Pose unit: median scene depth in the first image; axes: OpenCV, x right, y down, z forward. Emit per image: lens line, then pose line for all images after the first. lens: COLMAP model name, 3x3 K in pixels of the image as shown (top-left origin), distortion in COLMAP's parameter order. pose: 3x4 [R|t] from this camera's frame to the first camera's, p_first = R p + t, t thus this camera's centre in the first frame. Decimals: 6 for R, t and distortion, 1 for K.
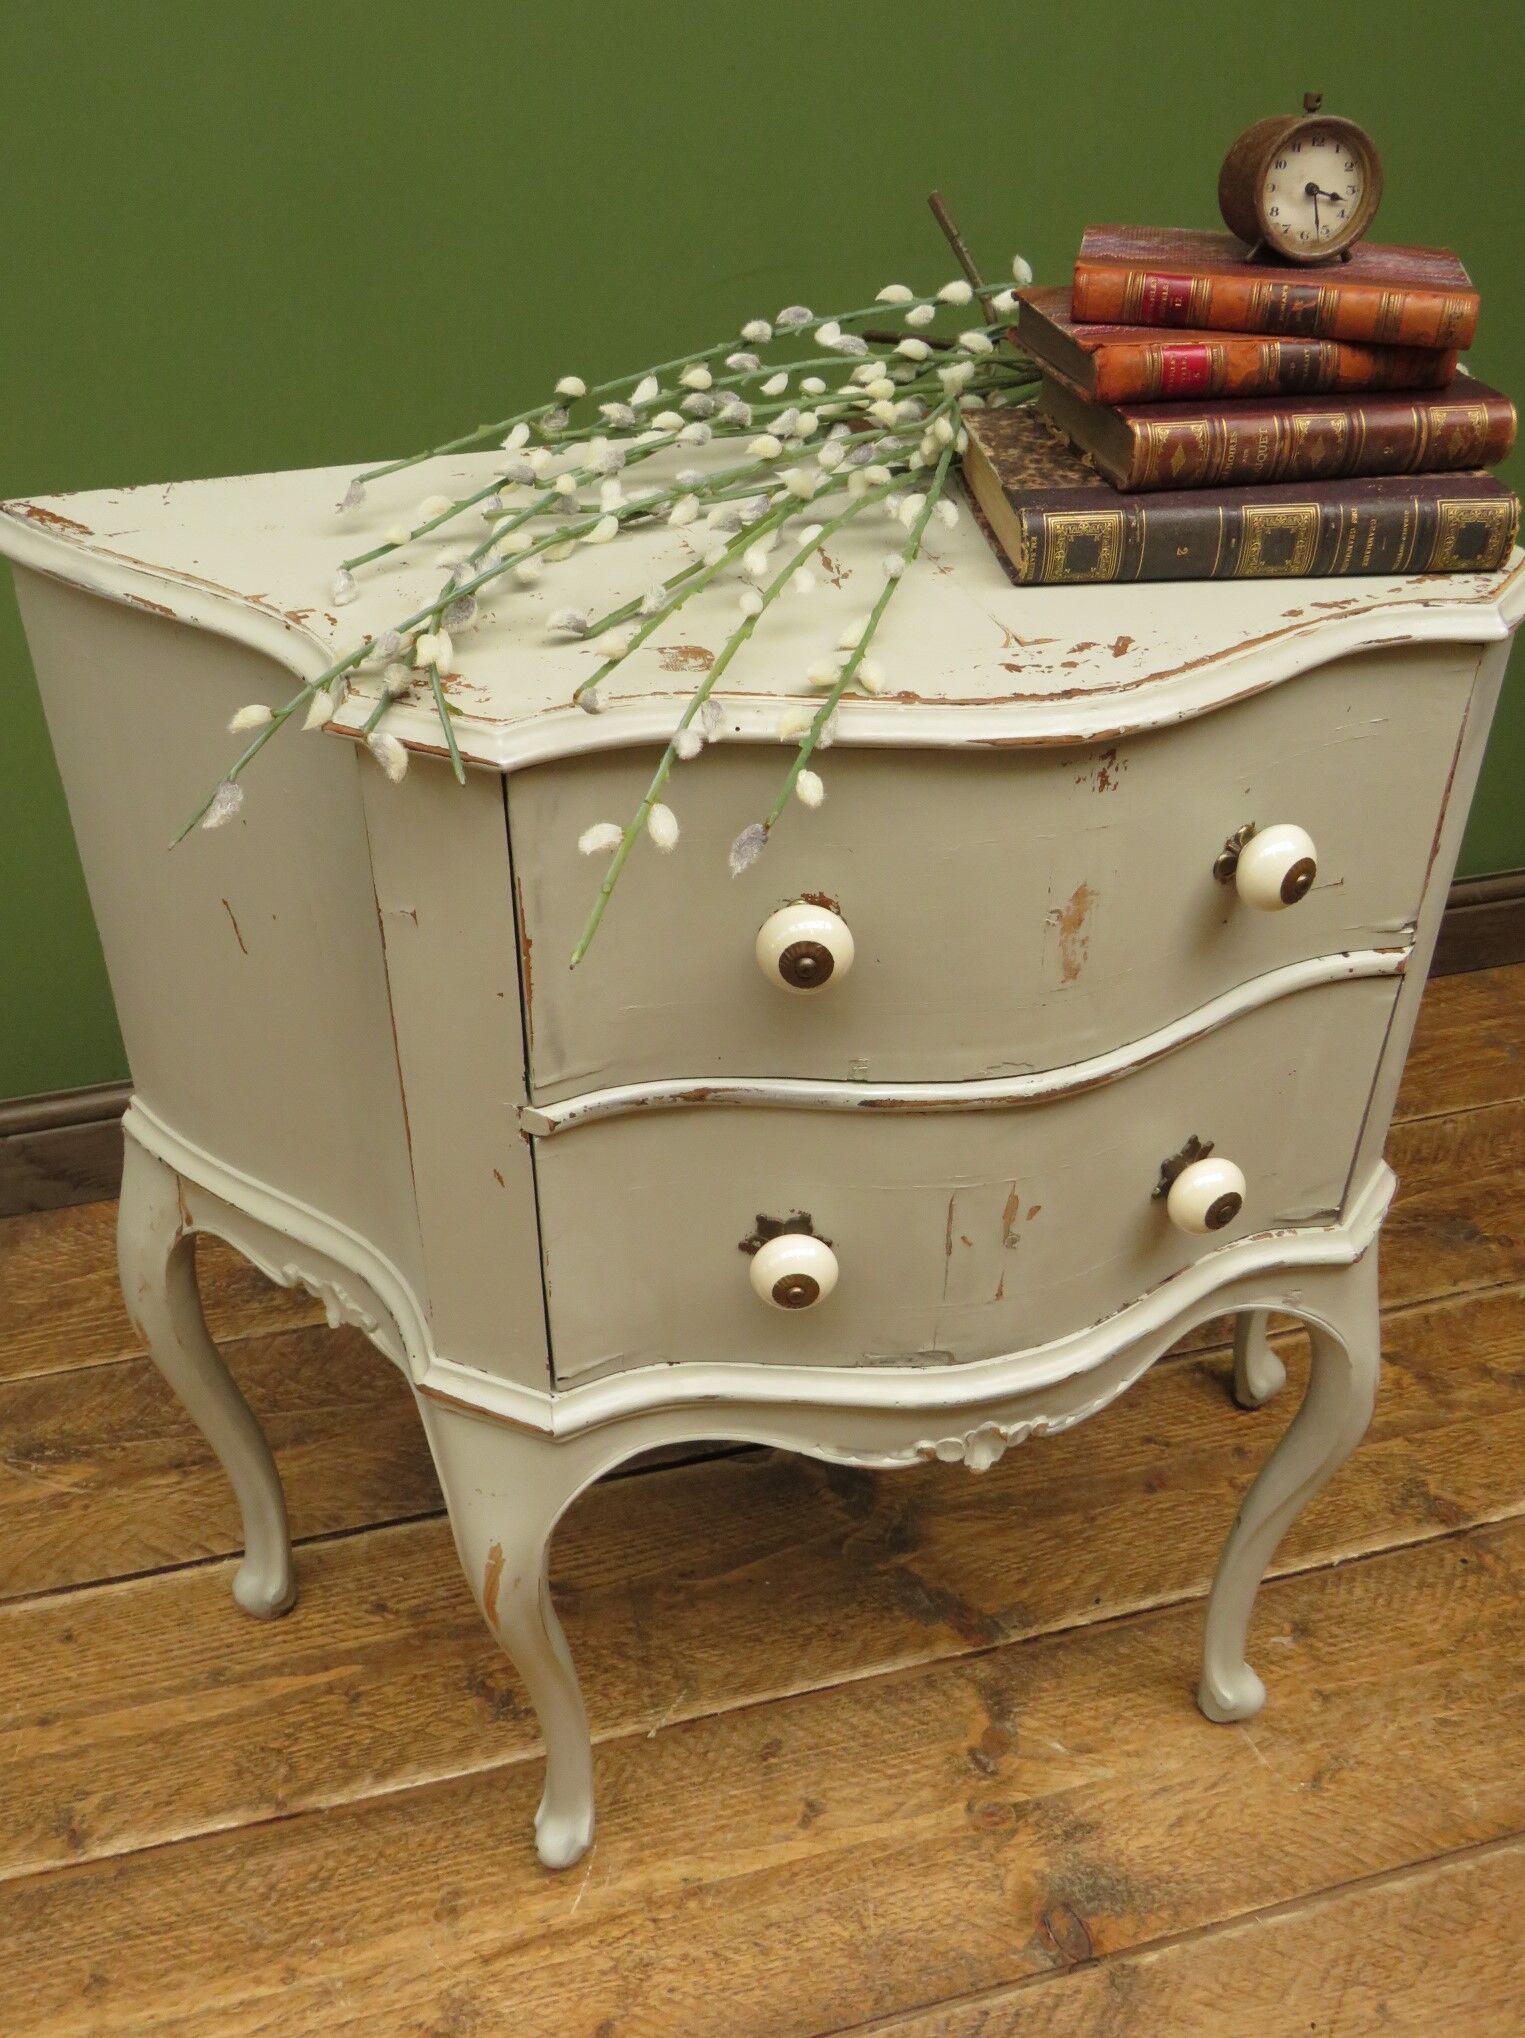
lens RADIAL K [[1910.8, 0, 762.5], [0, 1910.8, 1019.0], [0, 0, 1]] dist [-0.016332, -0.007701]
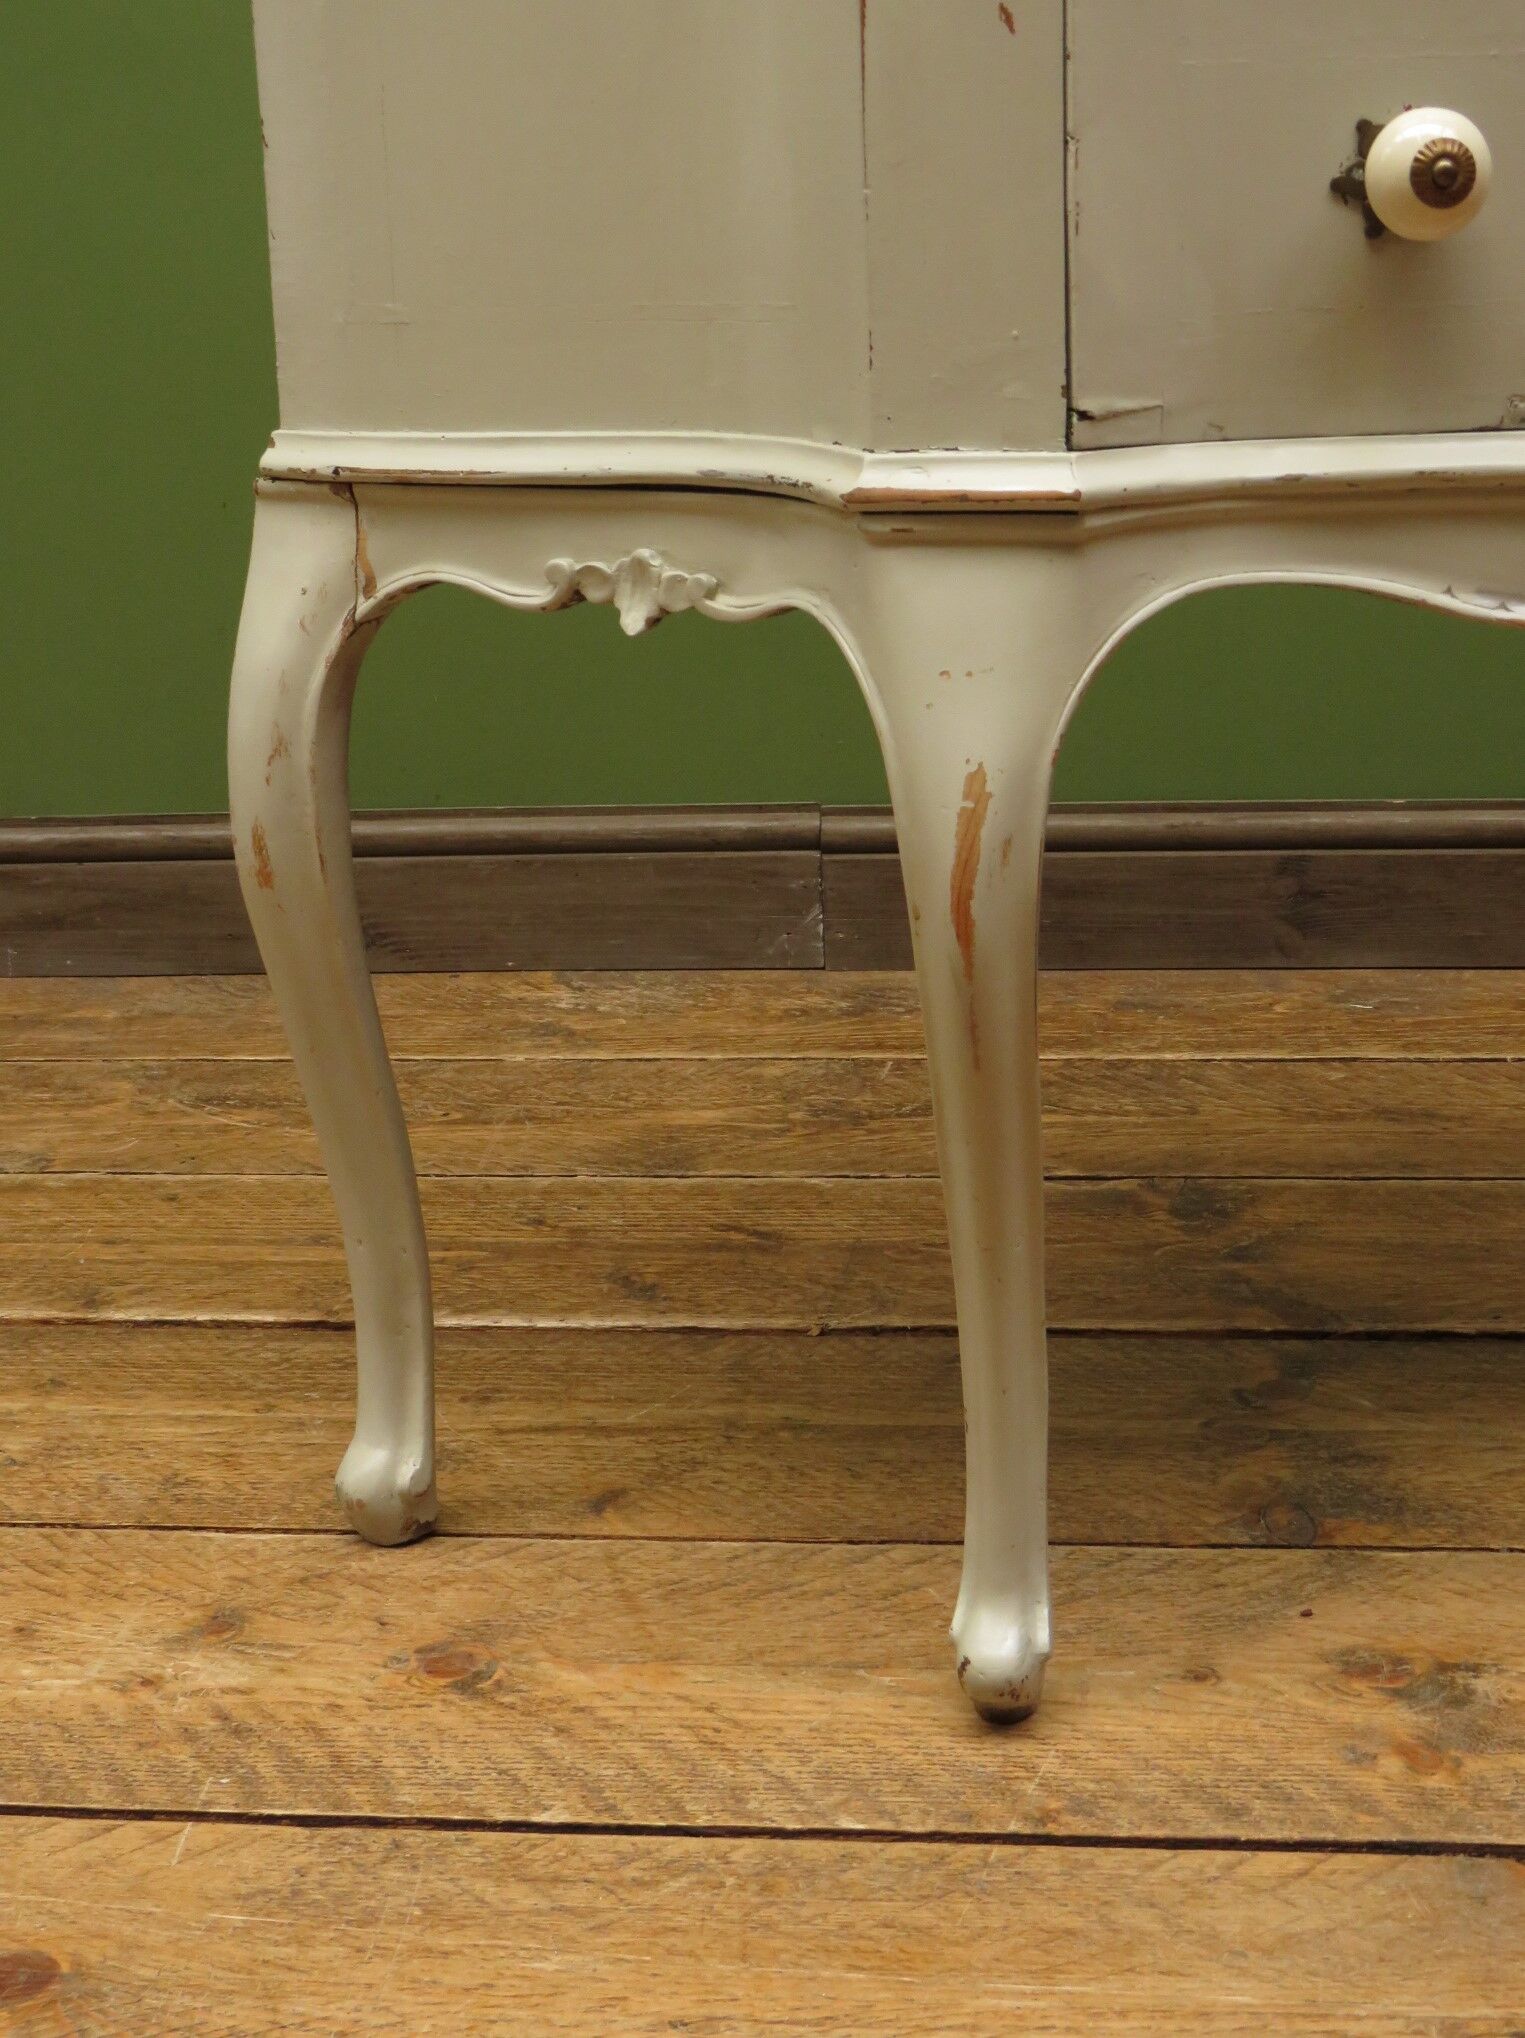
lens RADIAL K [[2889.1, 0, 775.3], [0, 2889.1, 1024.2], [0, 0, 1]] dist [-0.032950, -0.056068]
pose [[0.932939, 0.063422, -0.354404, 0.312462], [-0.171943, 0.943338, -0.283812, 0.578659], [0.316322, 0.325716, 0.890982, -0.032402]]
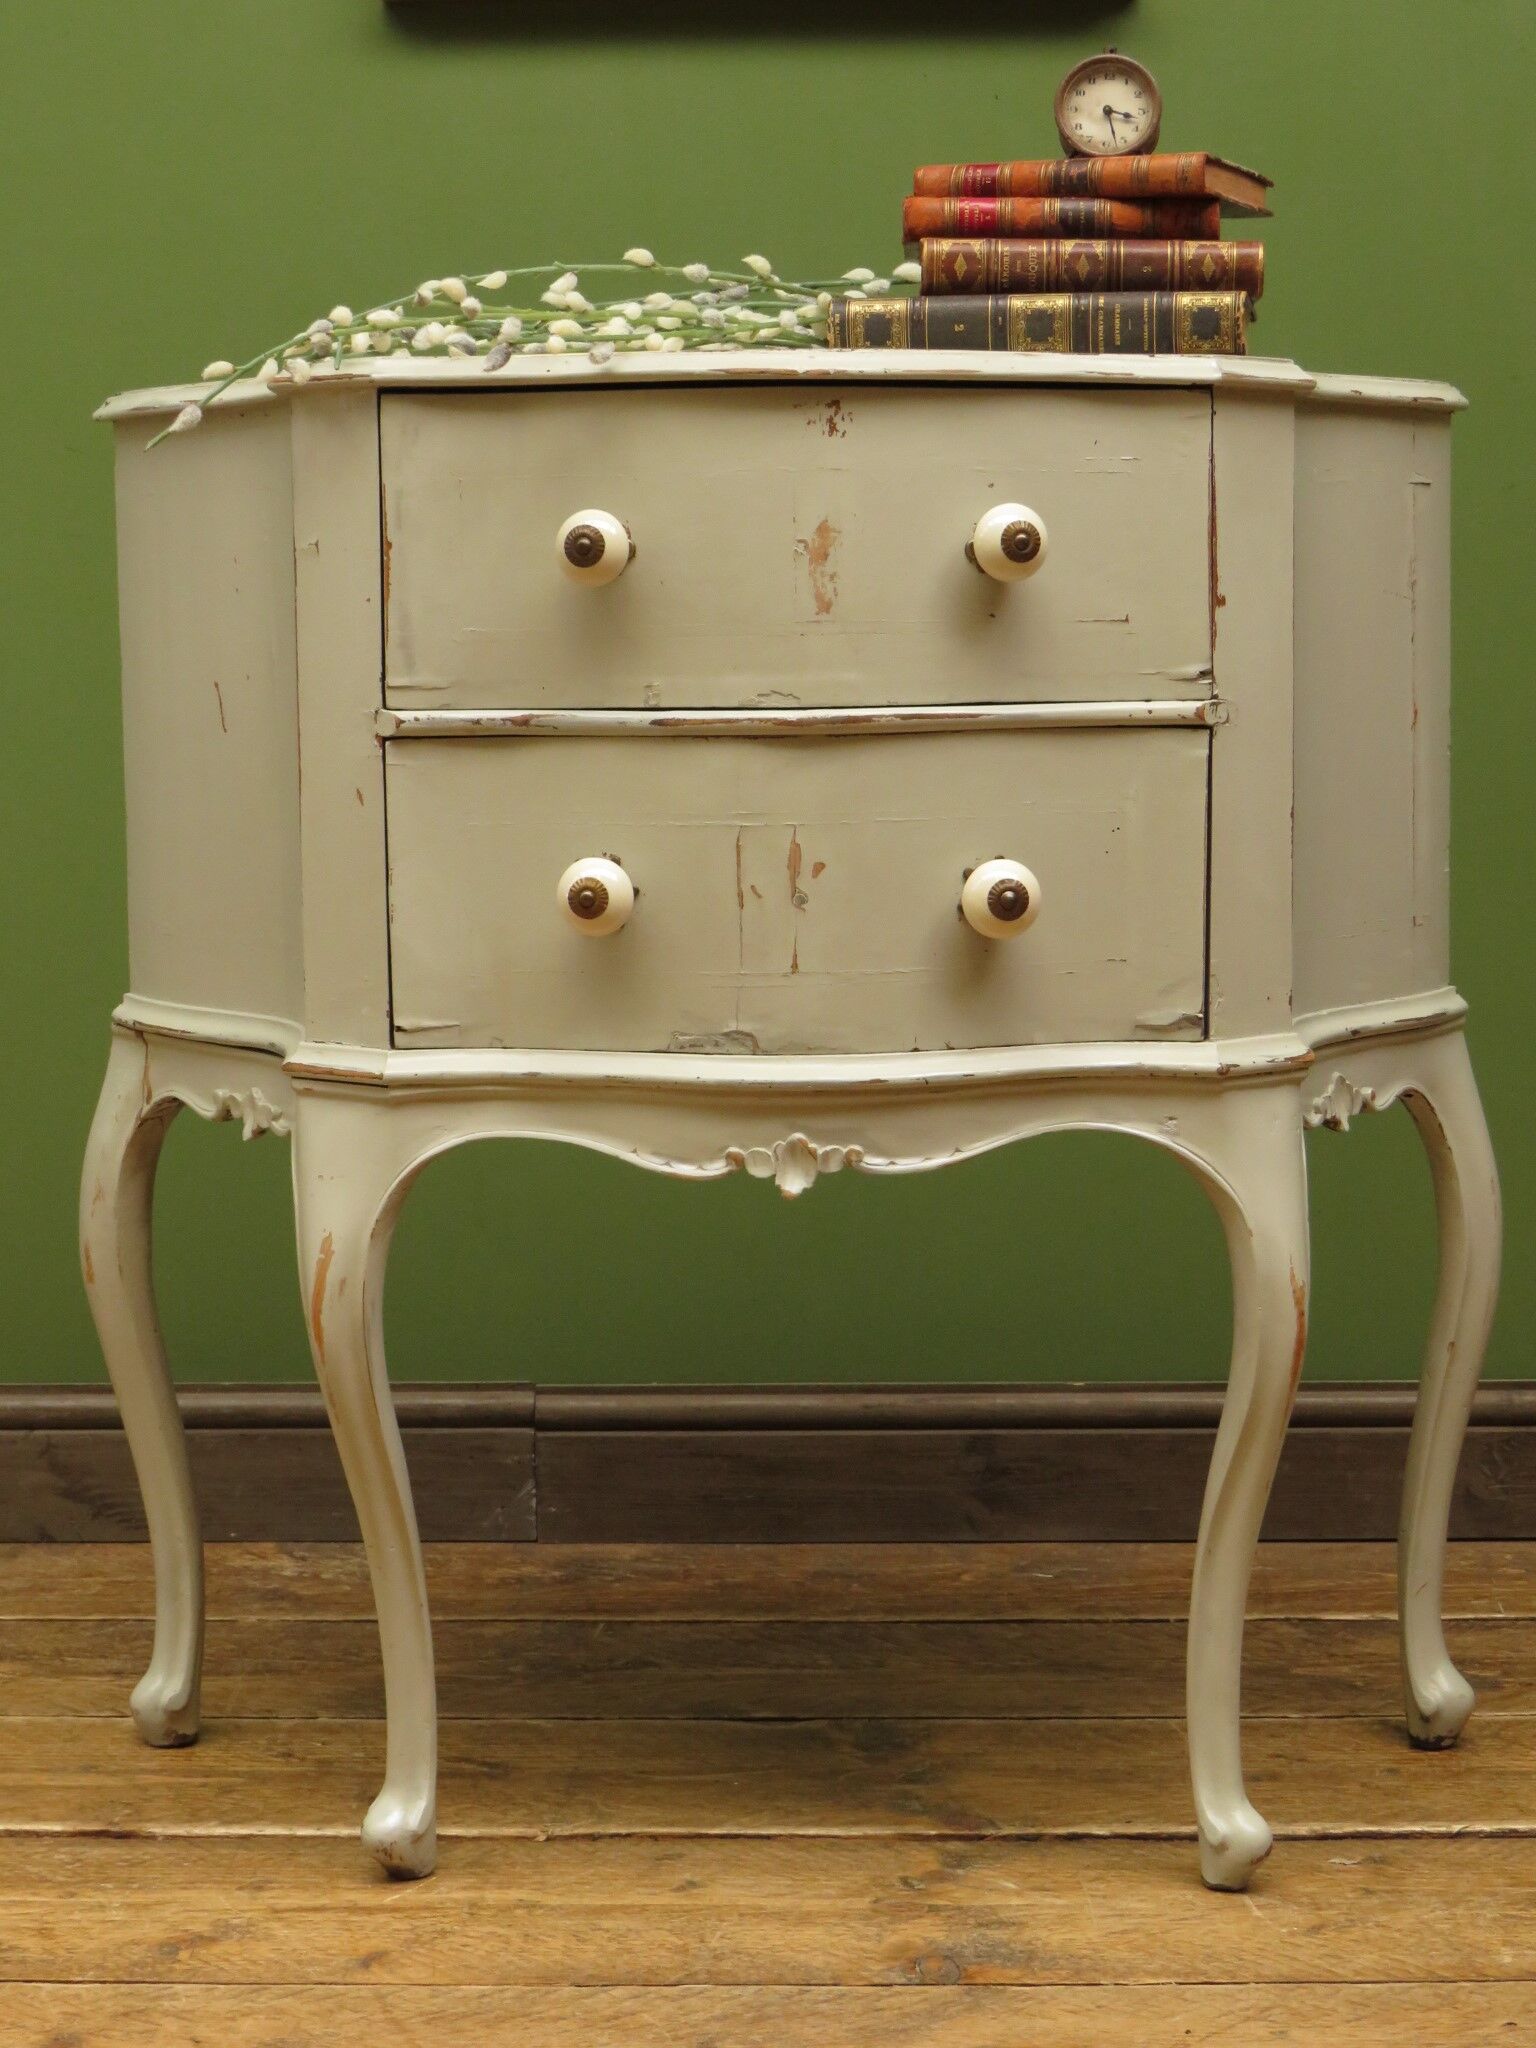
lens RADIAL K [[3672.6, 0, 753.2], [0, 3672.6, 1020.0], [0, 0, 1]] dist [-0.087816, 0.105677]
pose [[0.960738, 0.015257, -0.277038, 0.470402], [-0.147010, 0.874804, -0.461635, 0.786390], [0.235311, 0.484238, 0.842700, -0.508108]]
